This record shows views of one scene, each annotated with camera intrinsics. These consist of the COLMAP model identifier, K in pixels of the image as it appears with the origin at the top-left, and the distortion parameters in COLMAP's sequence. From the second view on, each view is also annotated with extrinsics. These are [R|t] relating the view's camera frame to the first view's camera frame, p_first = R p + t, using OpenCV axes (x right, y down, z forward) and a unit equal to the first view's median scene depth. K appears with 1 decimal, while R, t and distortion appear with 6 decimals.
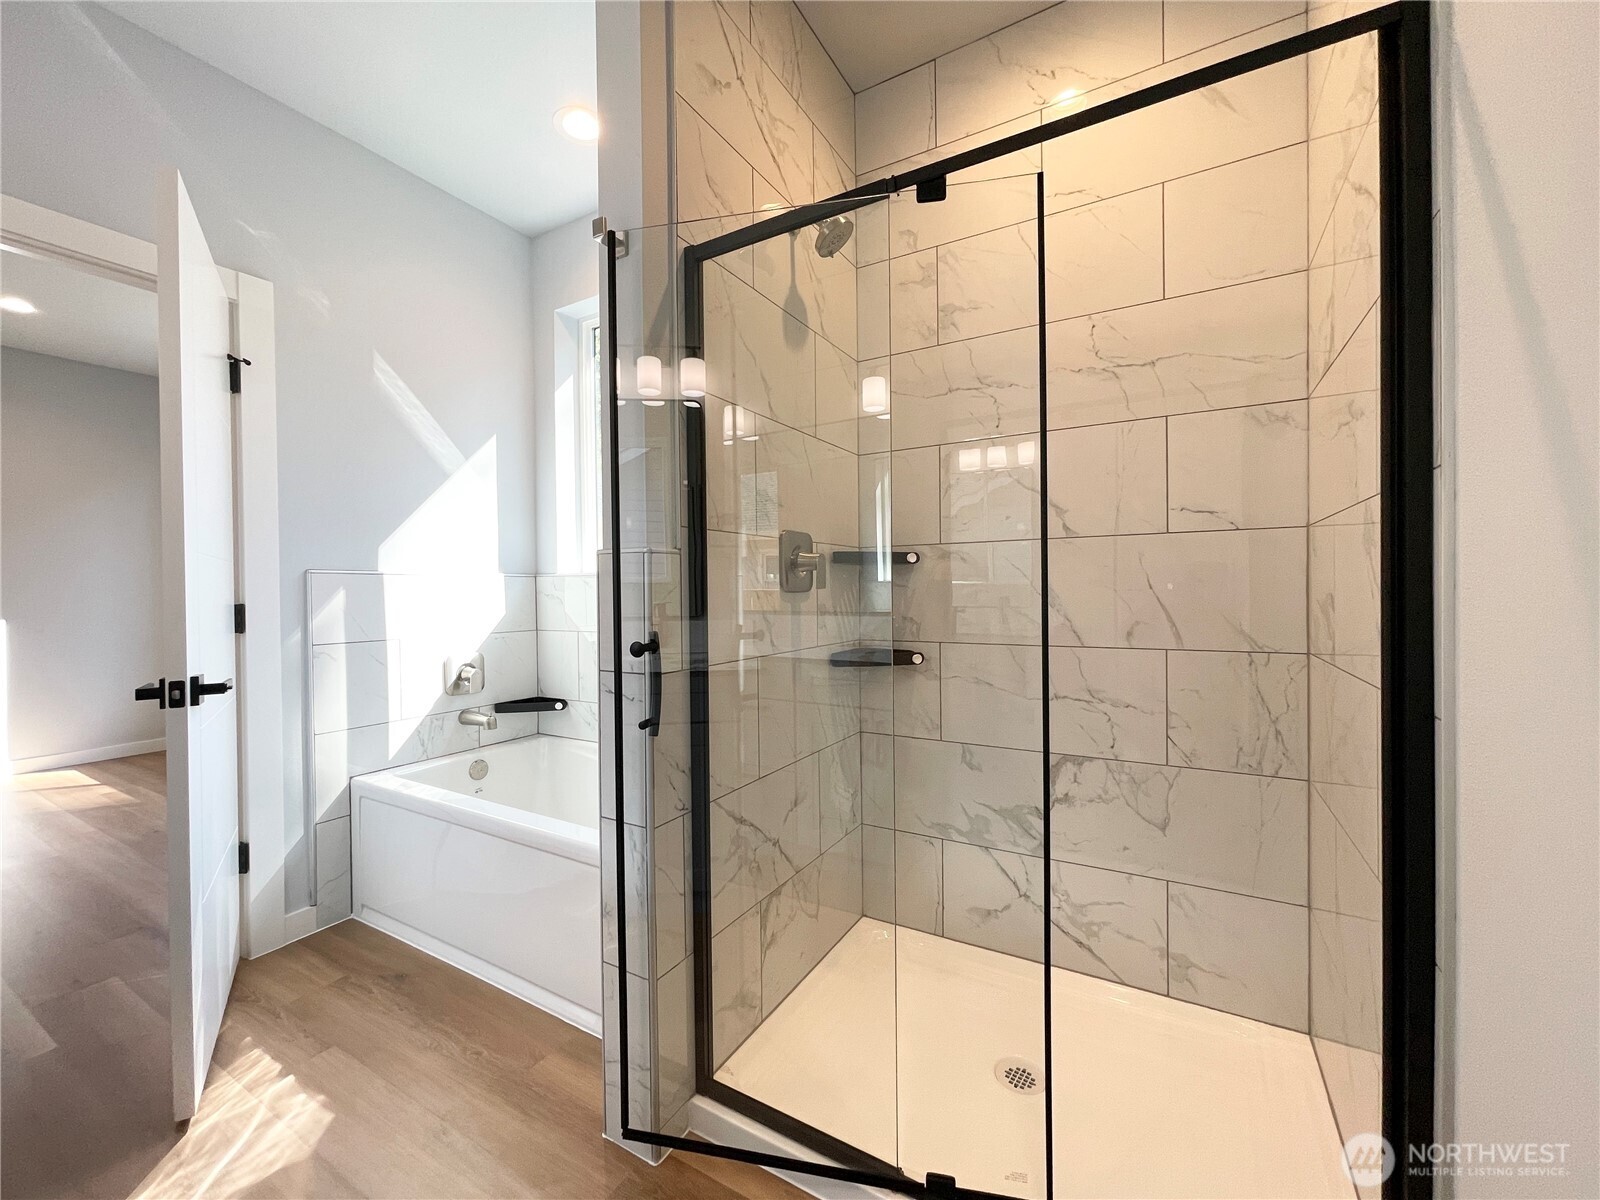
lens RADIAL K [[646.0, 0, 793.1], [0, 646.0, 595.1], [0, 0, 1]] dist [-0.000924, 0.000006]
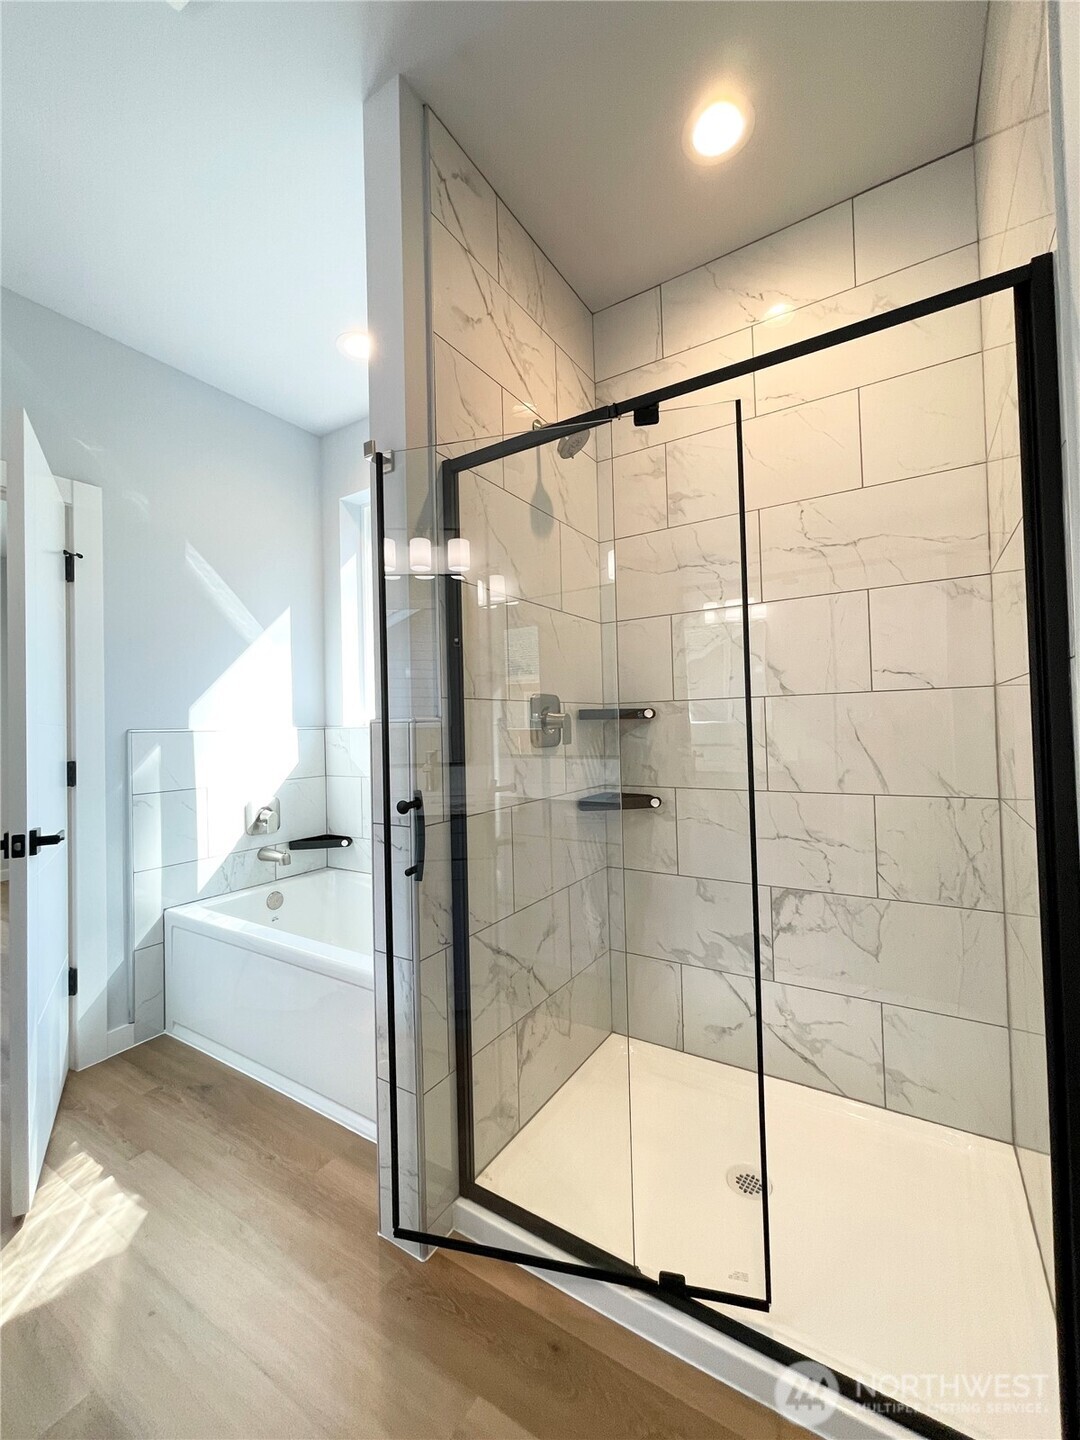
lens RADIAL K [[580.6, 0, 542.8], [0, 580.6, 712.8], [0, 0, 1]] dist [-0.001832, -0.000144]
pose [[0.999502, -0.015357, -0.027566, 0.026499], [0.014526, 0.999442, -0.030085, -0.031874], [0.028012, 0.029670, 0.999167, -0.028138]]
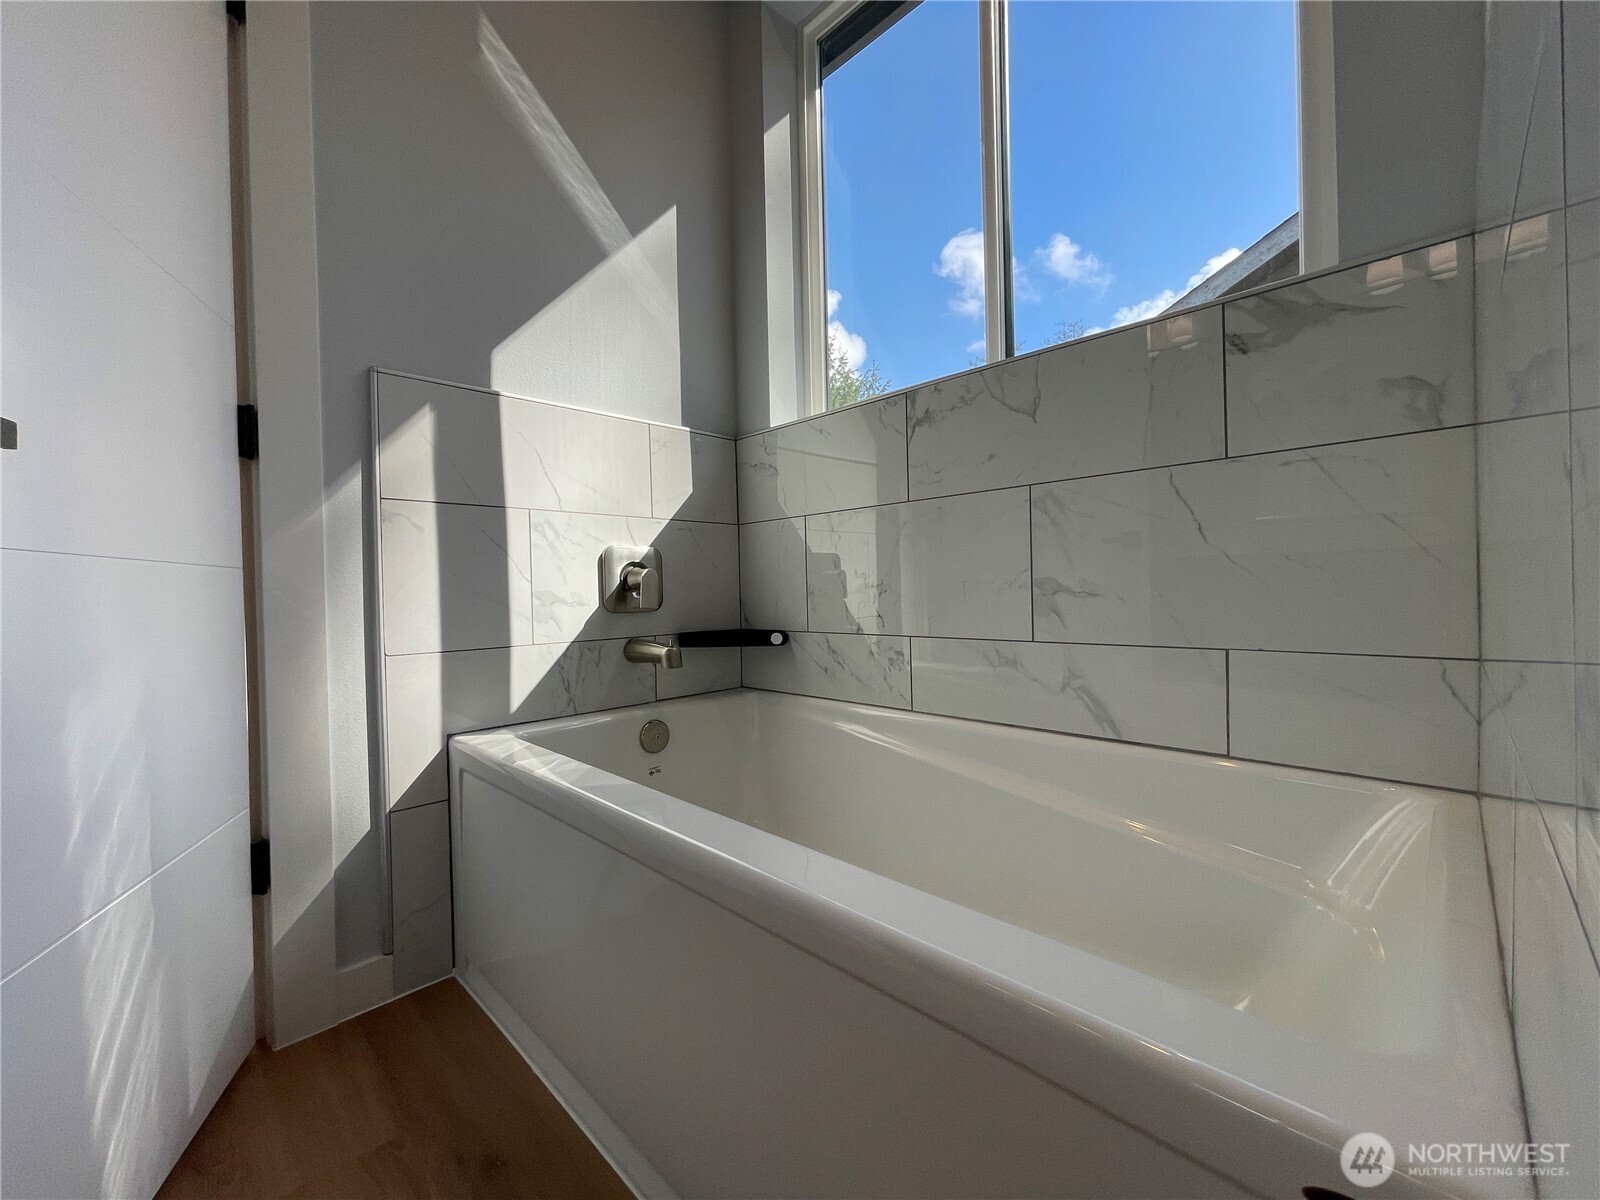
lens RADIAL K [[646.0, 0, 793.1], [0, 646.0, 595.1], [0, 0, 1]] dist [-0.000924, 0.000006]
pose [[0.965287, -0.004885, -0.261145, -0.280888], [0.008746, 0.999869, 0.013625, 0.180399], [0.261044, -0.015436, 0.965204, 0.624427]]
